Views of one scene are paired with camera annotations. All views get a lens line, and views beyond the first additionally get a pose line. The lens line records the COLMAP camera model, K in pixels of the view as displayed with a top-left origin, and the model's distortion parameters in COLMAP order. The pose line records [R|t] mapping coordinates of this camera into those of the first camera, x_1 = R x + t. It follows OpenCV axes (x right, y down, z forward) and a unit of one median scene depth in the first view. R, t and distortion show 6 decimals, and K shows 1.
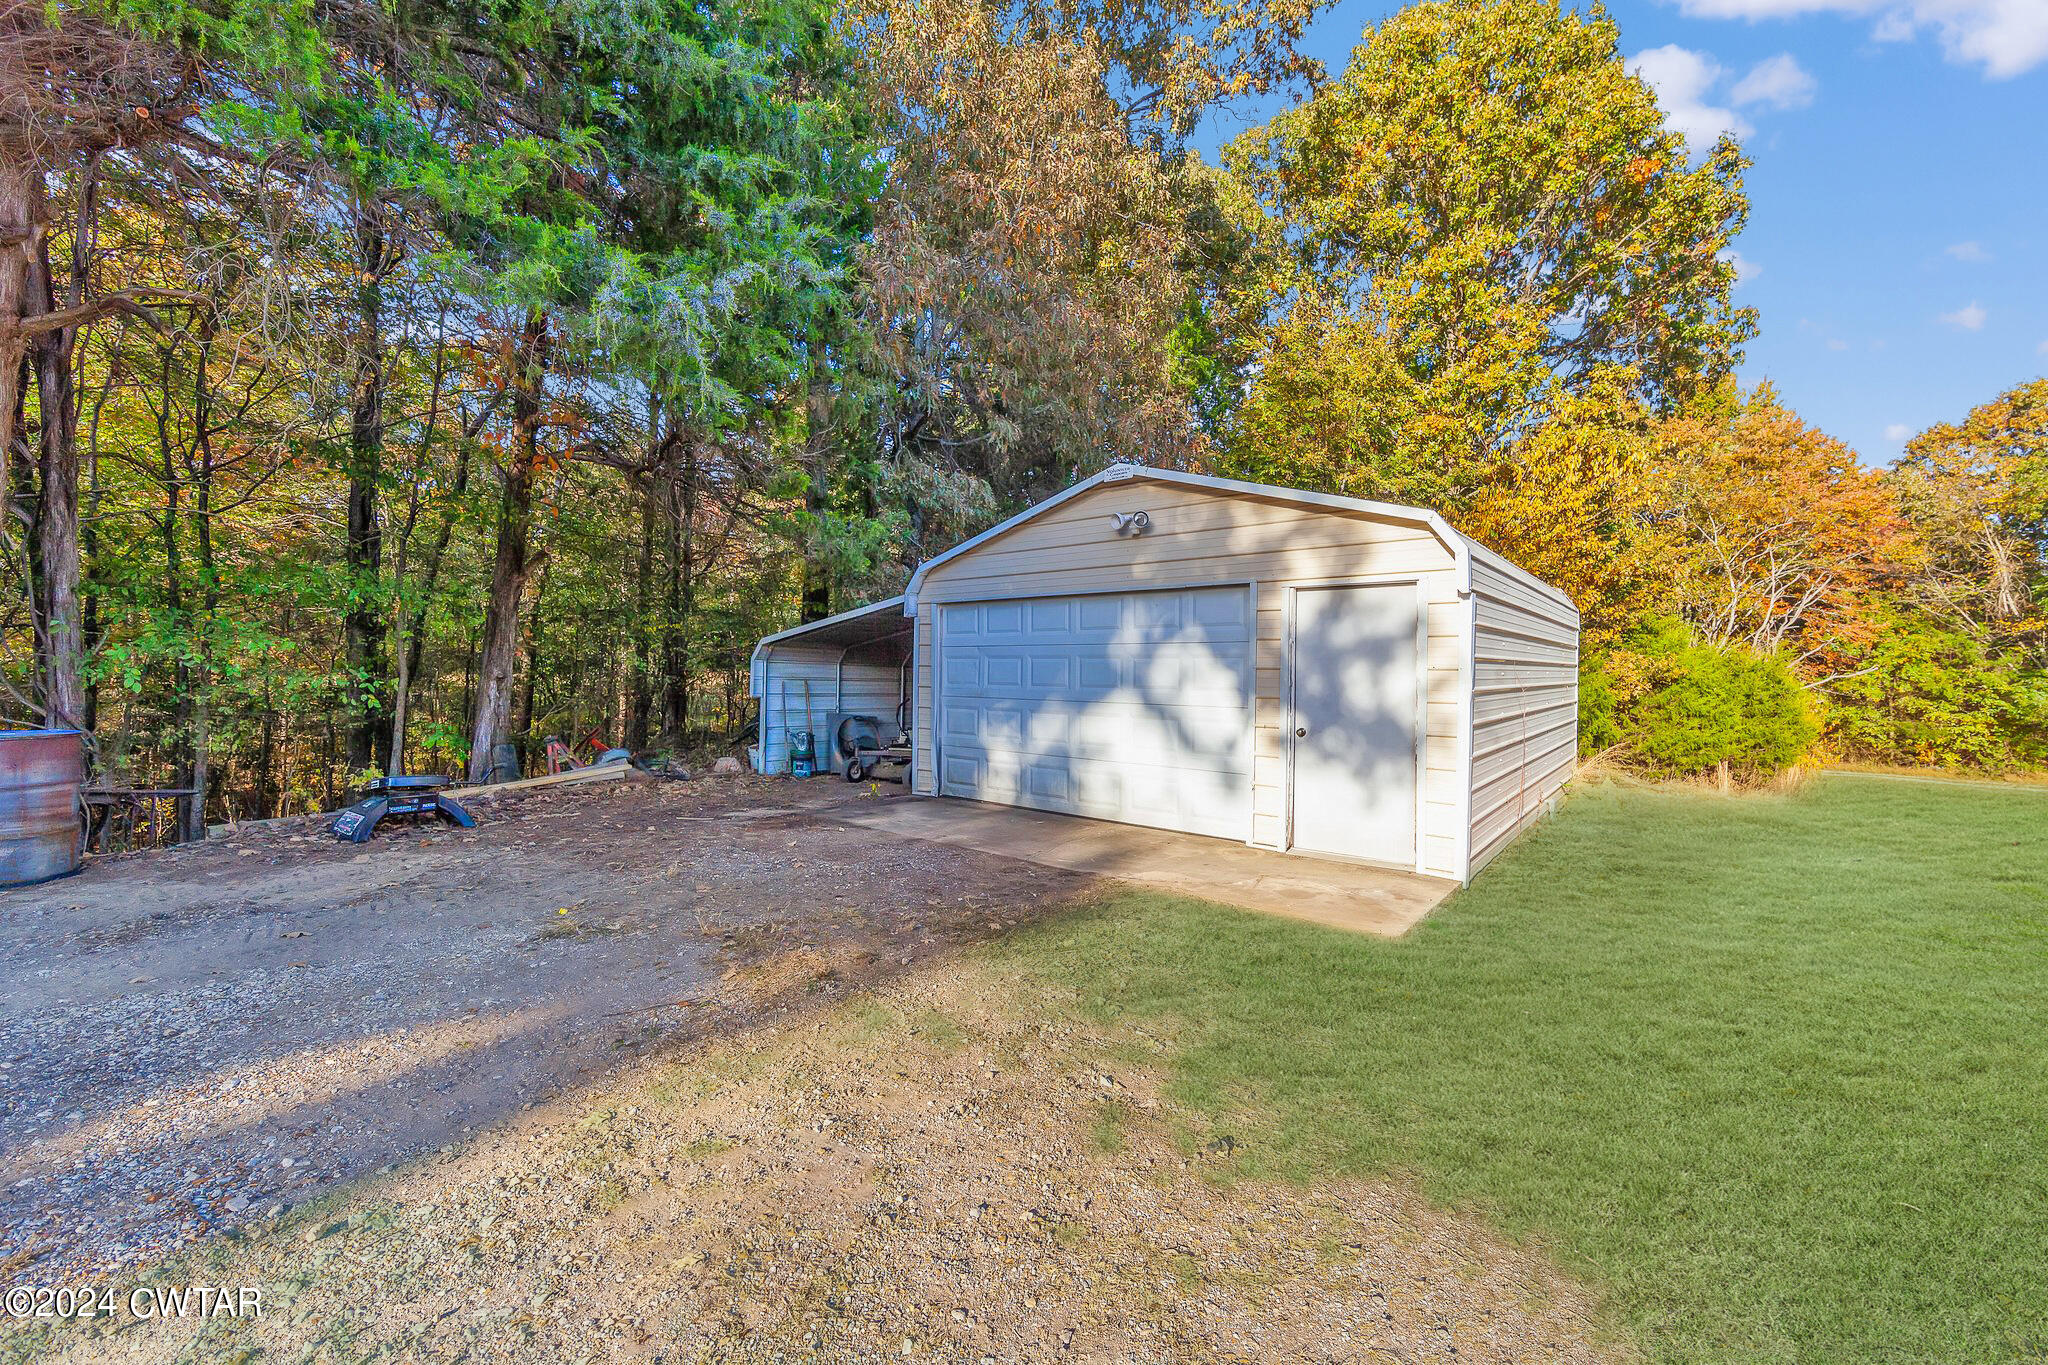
lens RADIAL K [[860.3, 0, 1031.6], [0, 860.3, 682.1], [0, 0, 1]] dist [0.000831, 0.000143]
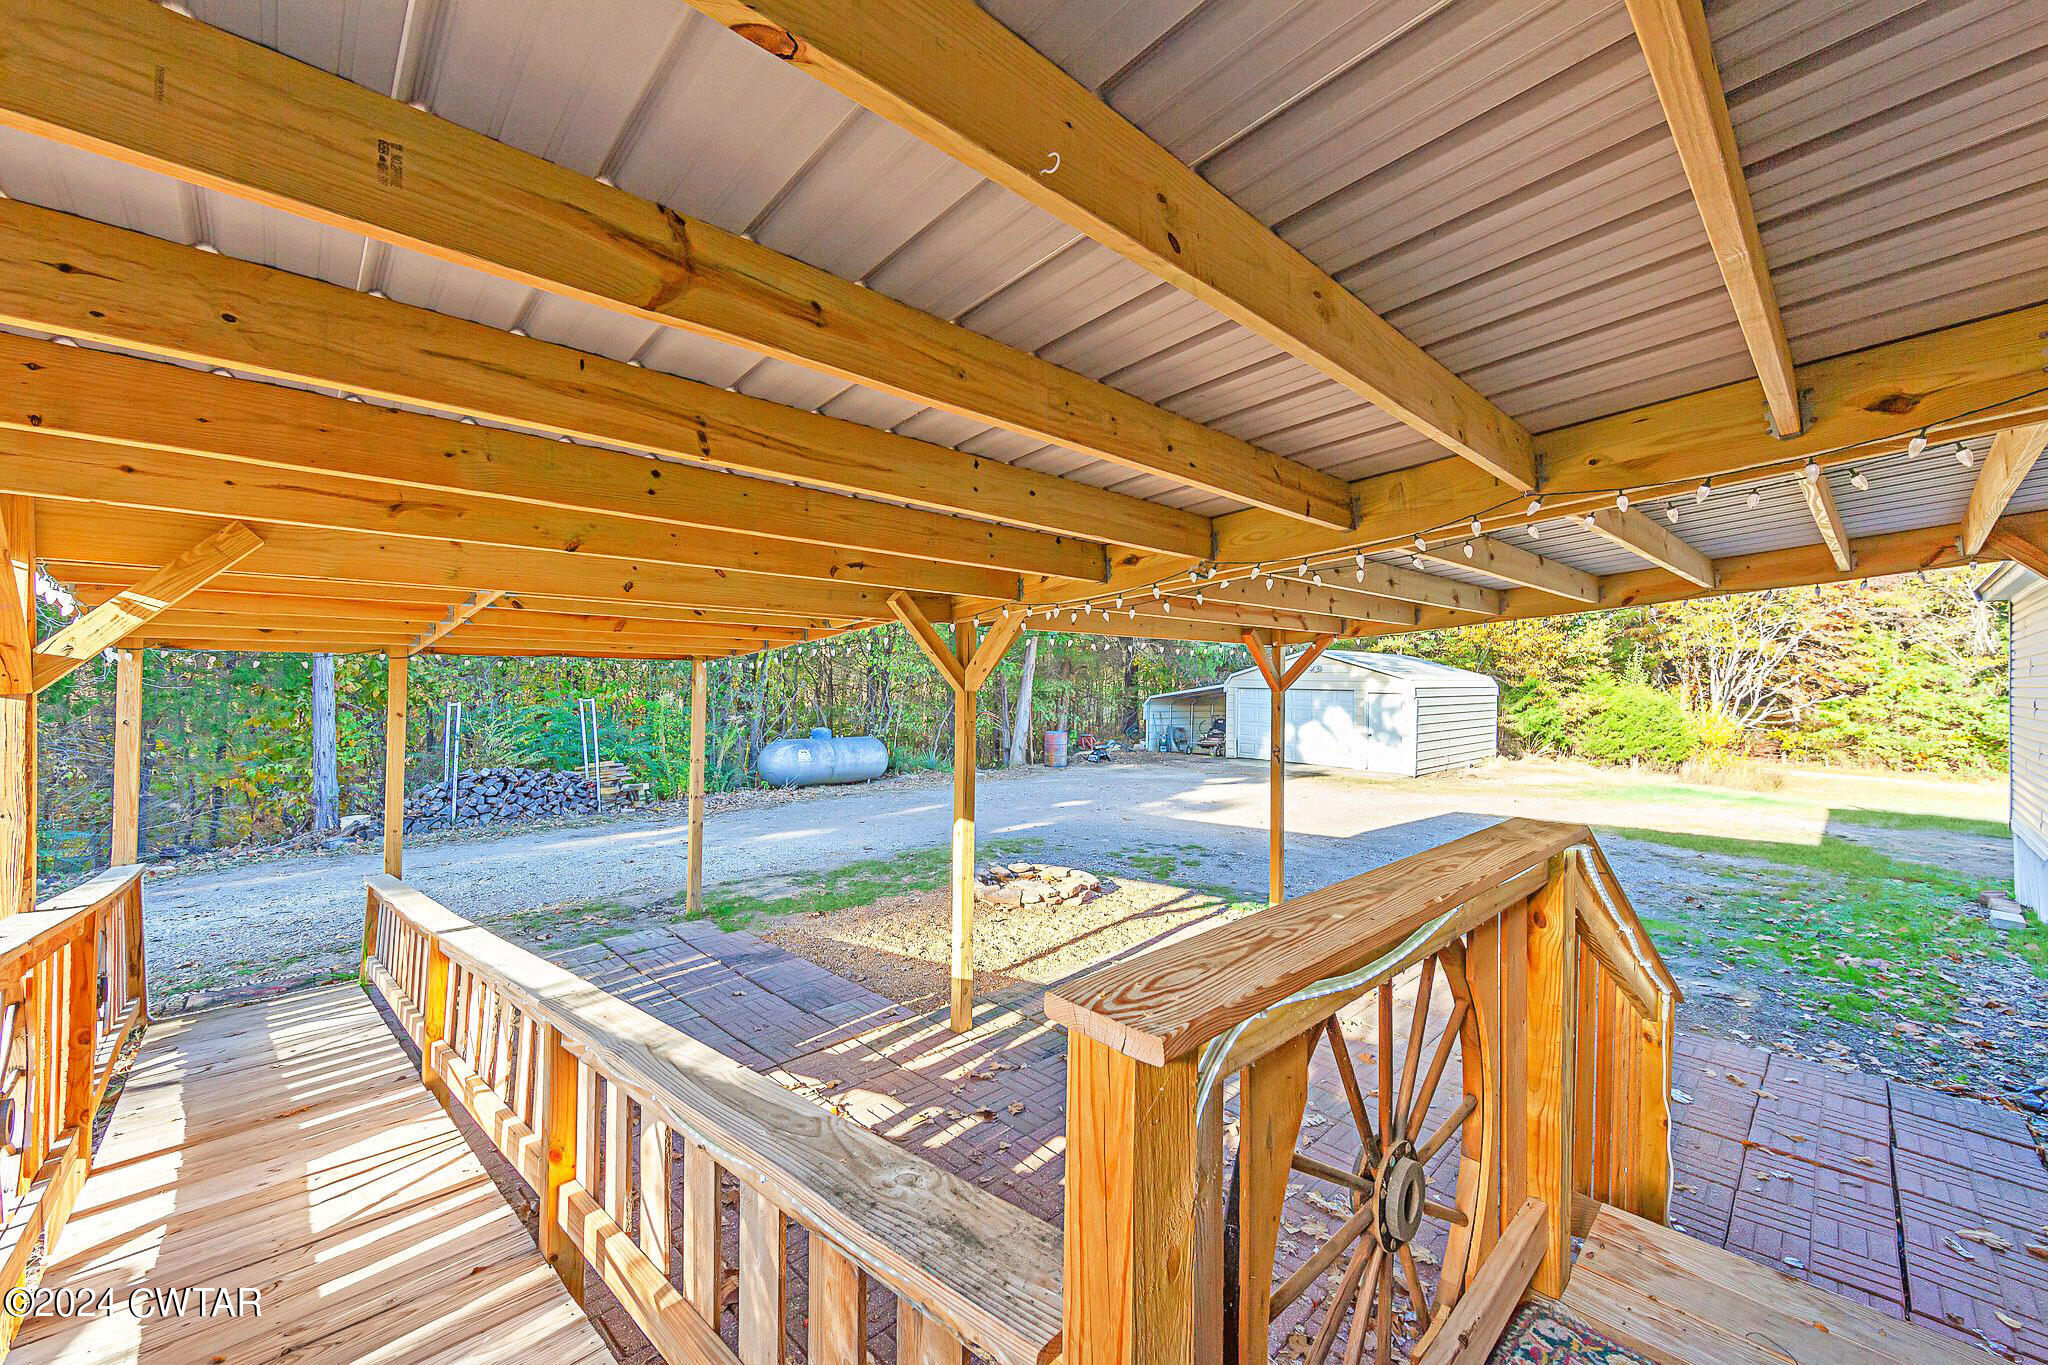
lens RADIAL K [[860.3, 0, 1021.4], [0, 860.3, 680.4], [0, 0, 1]] dist [0.000831, 0.000143]
pose [[0.992738, 0.002609, -0.120267, -0.107778], [-0.003691, 0.999955, -0.008769, -0.020202], [0.120239, 0.009150, 0.992703, -0.419240]]
